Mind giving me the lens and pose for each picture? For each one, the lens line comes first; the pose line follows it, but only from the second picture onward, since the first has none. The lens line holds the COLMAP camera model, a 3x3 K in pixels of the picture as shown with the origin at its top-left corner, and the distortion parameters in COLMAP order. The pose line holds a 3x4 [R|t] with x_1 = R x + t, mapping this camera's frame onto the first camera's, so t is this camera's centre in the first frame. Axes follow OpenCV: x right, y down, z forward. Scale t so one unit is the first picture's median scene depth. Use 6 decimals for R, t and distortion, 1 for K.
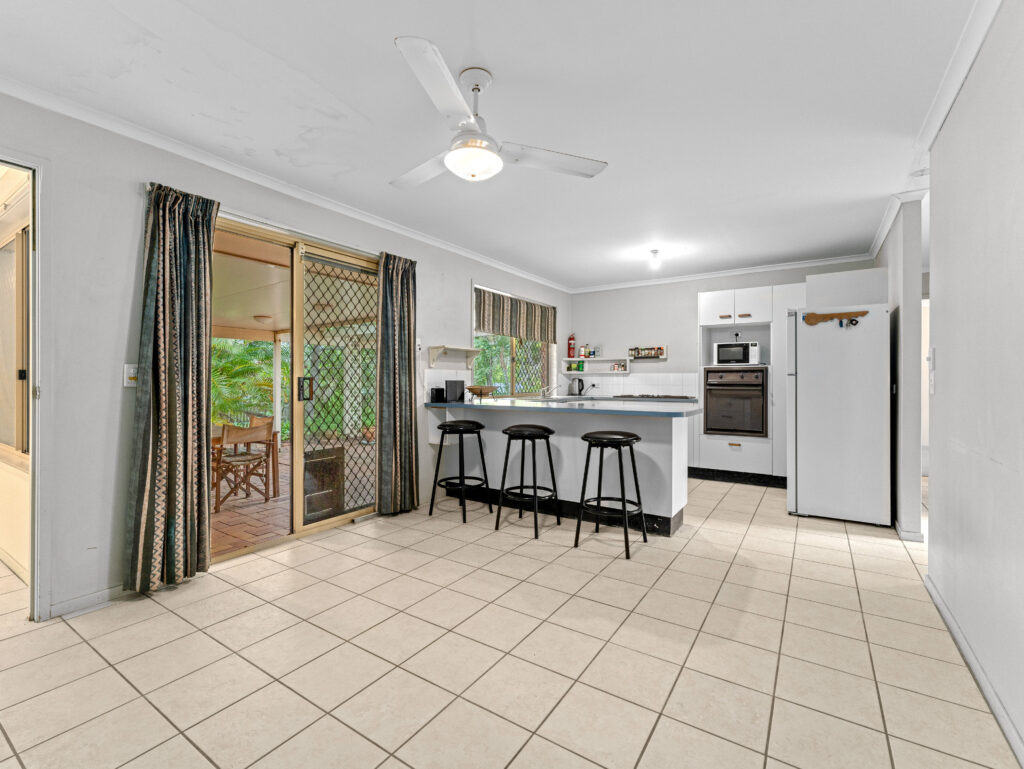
lens RADIAL K [[464.5, 0, 512.3], [0, 464.5, 377.1], [0, 0, 1]] dist [0.002814, 0.000036]
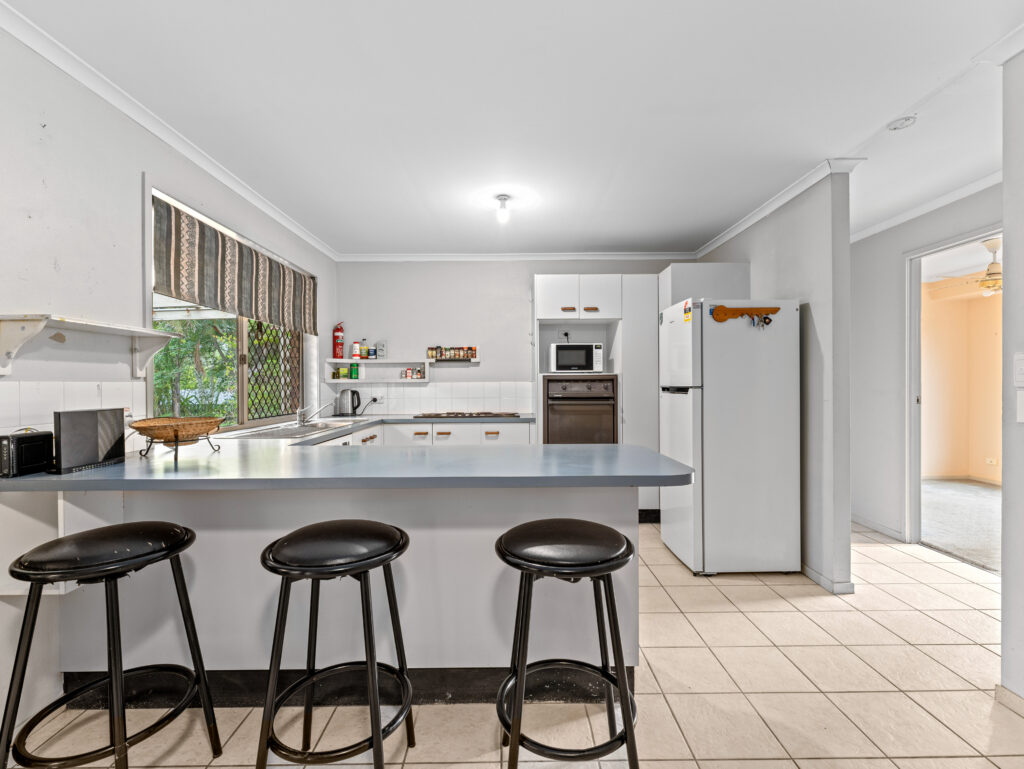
lens RADIAL K [[457.4, 0, 512.0], [0, 457.4, 384.5], [0, 0, 1]] dist [-0.001360, -0.000196]
pose [[0.830627, -0.008592, 0.556762, -0.038597], [0.003493, 0.999942, 0.010221, -0.013632], [-0.556818, -0.006545, 0.830609, 0.422039]]
